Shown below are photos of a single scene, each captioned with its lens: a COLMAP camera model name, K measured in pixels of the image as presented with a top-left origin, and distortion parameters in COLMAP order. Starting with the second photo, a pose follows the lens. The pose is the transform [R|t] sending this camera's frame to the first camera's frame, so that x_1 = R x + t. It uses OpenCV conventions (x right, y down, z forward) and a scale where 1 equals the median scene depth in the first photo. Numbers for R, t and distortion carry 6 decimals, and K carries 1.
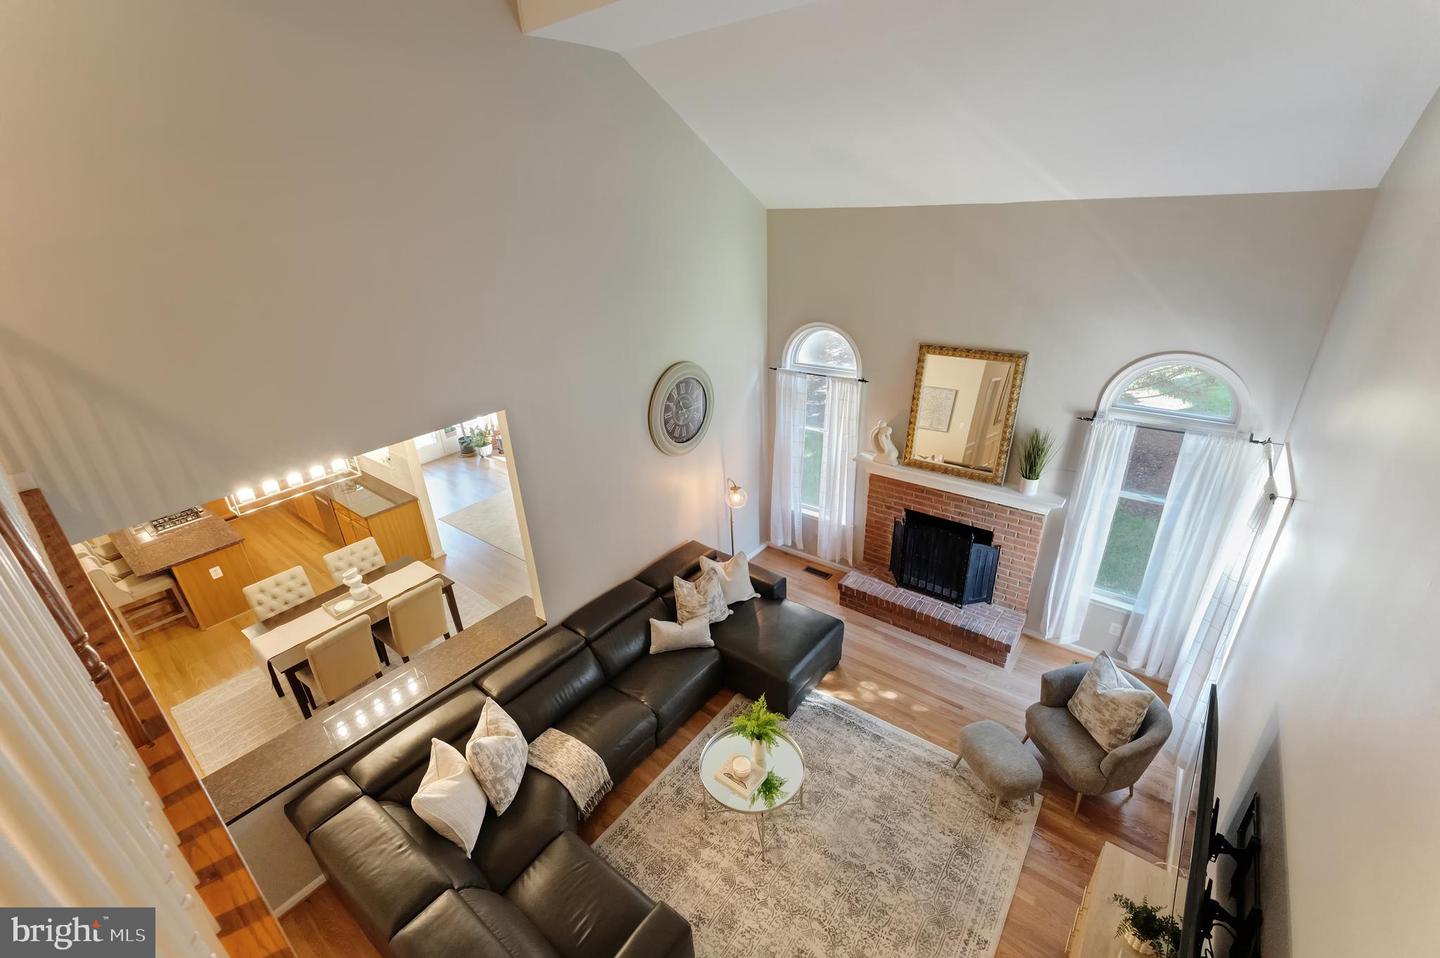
lens RADIAL K [[621.1, 0, 715.1], [0, 621.1, 486.1], [0, 0, 1]] dist [0.000477, -0.000079]
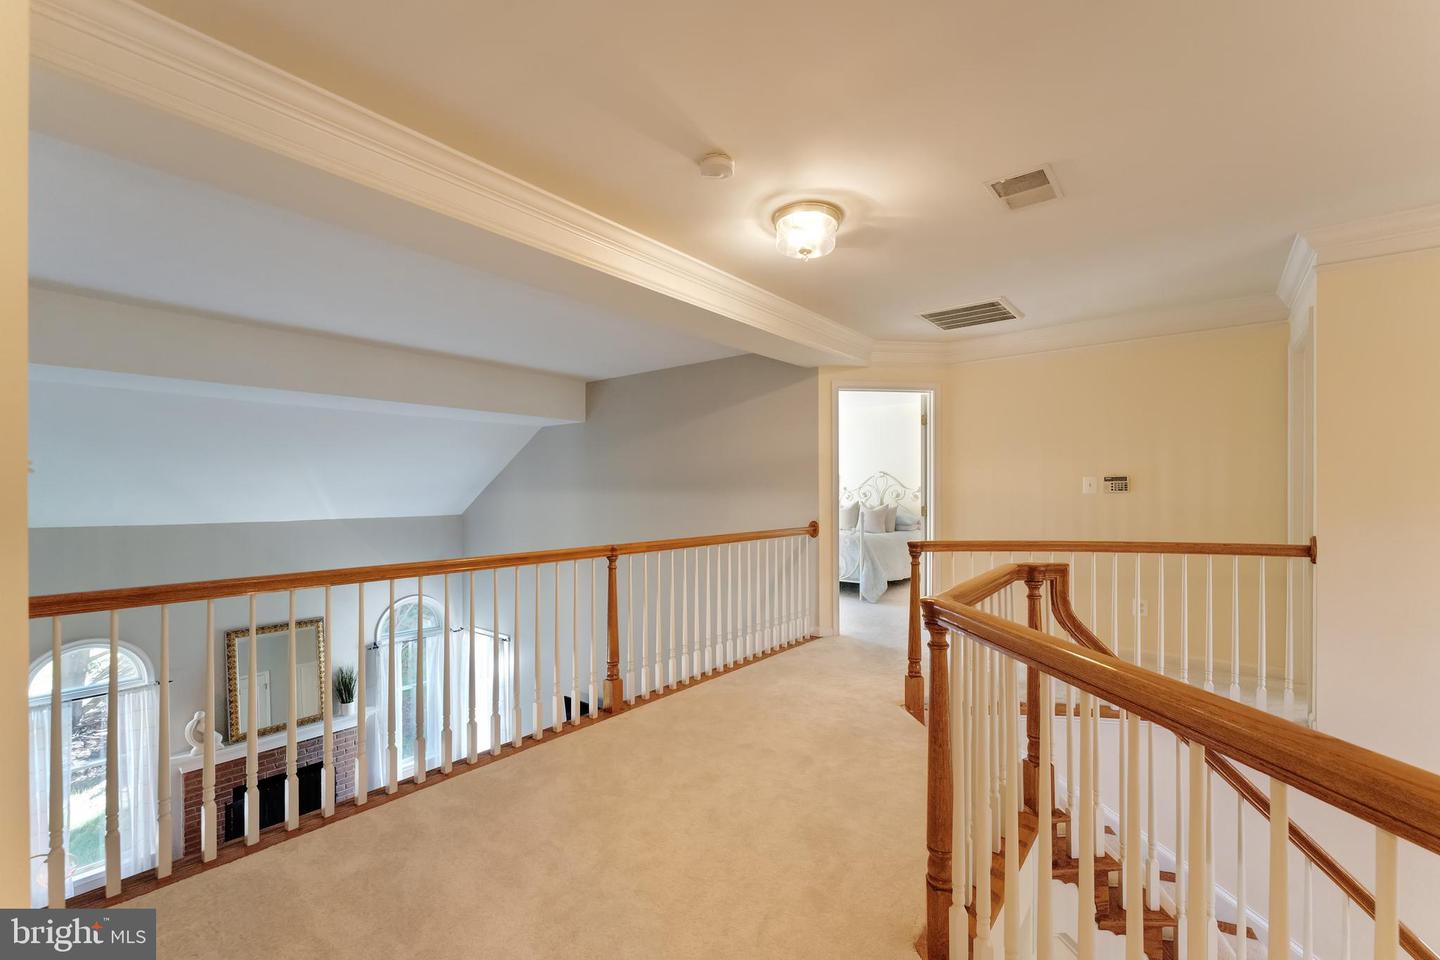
lens RADIAL K [[621.1, 0, 725.9], [0, 621.1, 494.4], [0, 0, 1]] dist [0.000477, -0.000079]
pose [[0.007320, 0.037396, 0.999274, -0.821025], [0.432678, 0.900794, -0.036880, -0.013639], [-0.901519, 0.432634, -0.009586, 0.054064]]
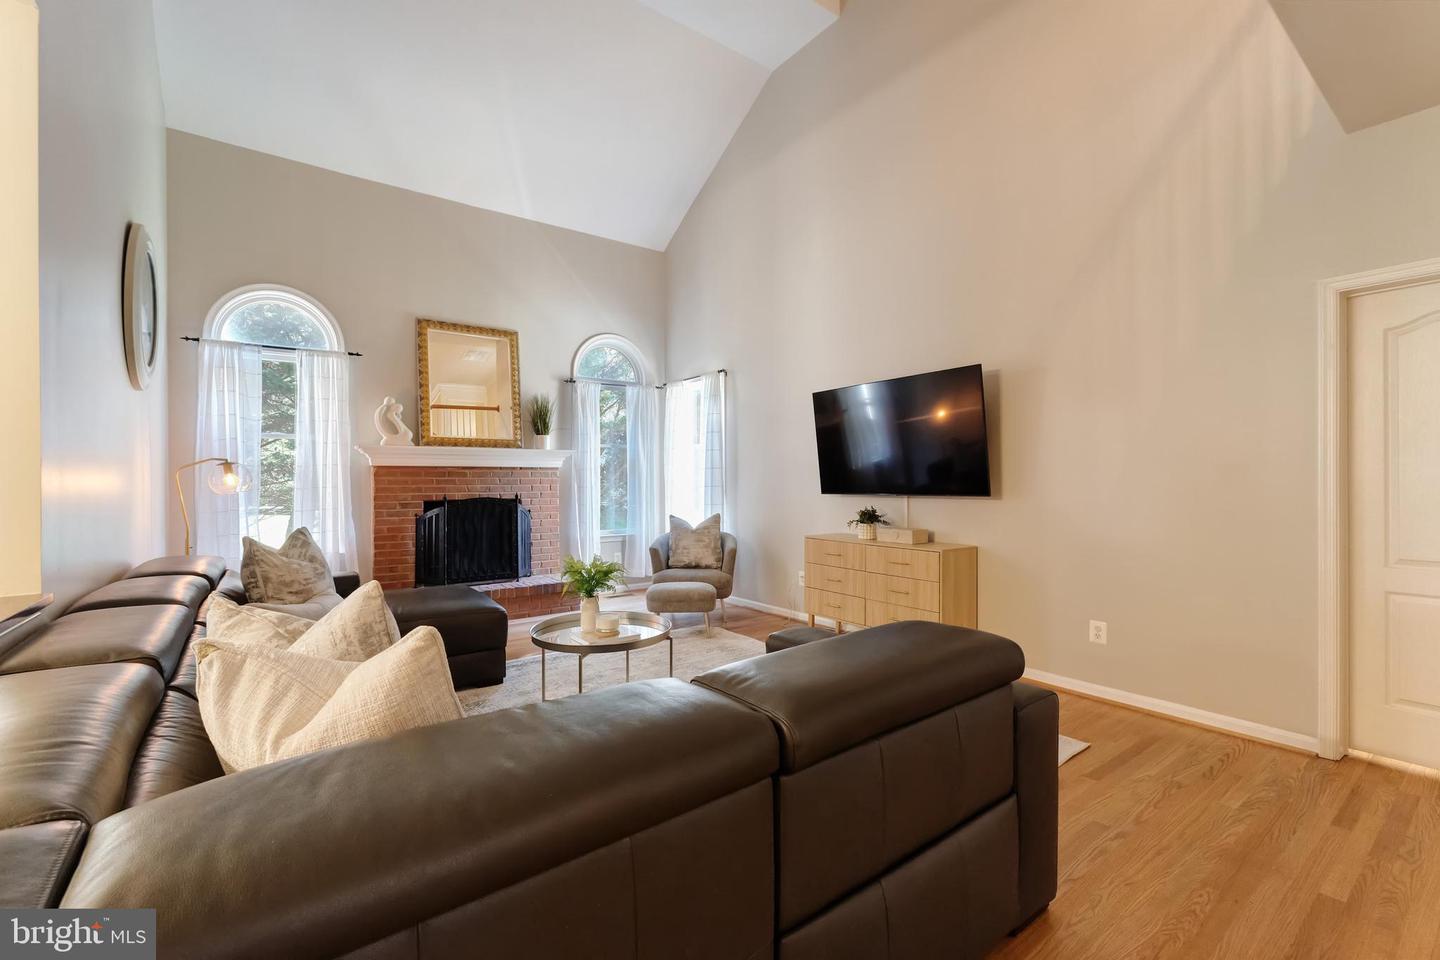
lens RADIAL K [[621.1, 0, 716.0], [0, 621.1, 481.3], [0, 0, 1]] dist [0.000477, -0.000079]
pose [[0.260165, 0.043161, 0.964599, -0.482934], [0.410674, 0.899192, -0.150998, 0.343948], [-0.873877, 0.435420, 0.216213, 0.472795]]
